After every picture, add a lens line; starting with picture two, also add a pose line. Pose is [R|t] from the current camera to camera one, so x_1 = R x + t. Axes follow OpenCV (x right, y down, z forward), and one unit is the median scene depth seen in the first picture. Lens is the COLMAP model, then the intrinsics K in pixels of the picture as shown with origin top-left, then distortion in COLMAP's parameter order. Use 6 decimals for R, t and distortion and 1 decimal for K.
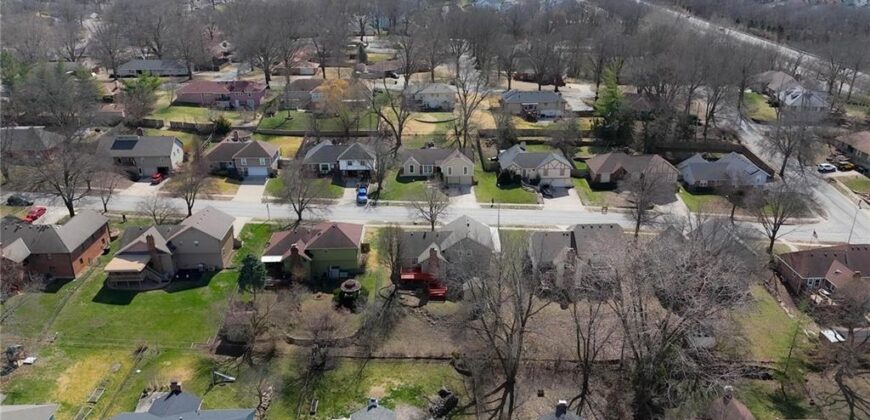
lens RADIAL K [[641.9, 0, 434.6], [0, 641.9, 209.8], [0, 0, 1]] dist [0.059161, -0.042862]
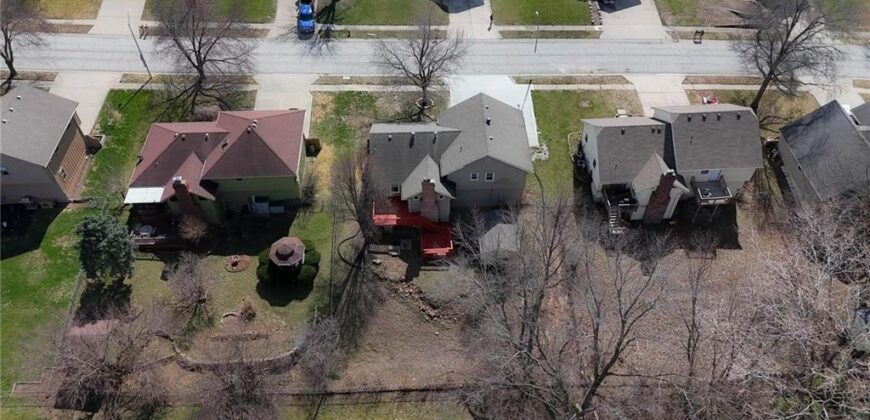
lens RADIAL K [[641.9, 0, 432.9], [0, 641.9, 214.0], [0, 0, 1]] dist [0.059161, -0.042862]
pose [[0.999730, -0.019828, 0.012142, -0.005119], [0.012510, 0.898932, 0.437910, -0.157165], [-0.019598, -0.437640, 0.898937, 0.470248]]
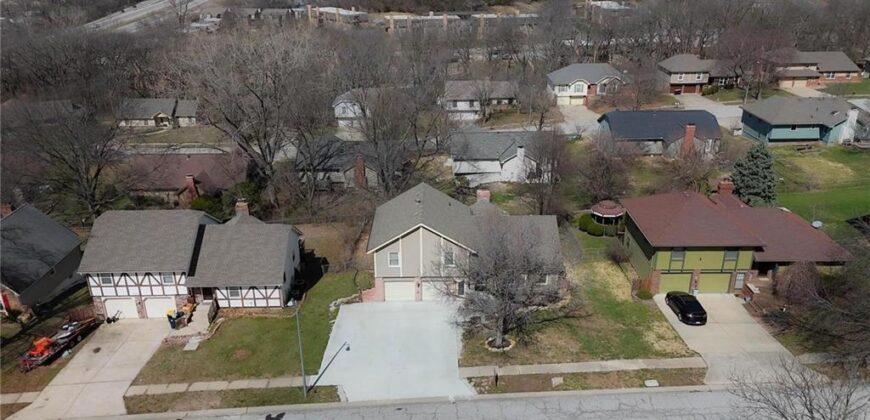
lens RADIAL K [[641.9, 0, 430.1], [0, 641.9, 209.9], [0, 0, 1]] dist [0.059161, -0.042862]
pose [[-0.999856, 0.002730, 0.016755, 0.036571], [0.013857, 0.701374, 0.712658, -0.333525], [-0.009806, 0.712788, -0.701311, 1.396598]]
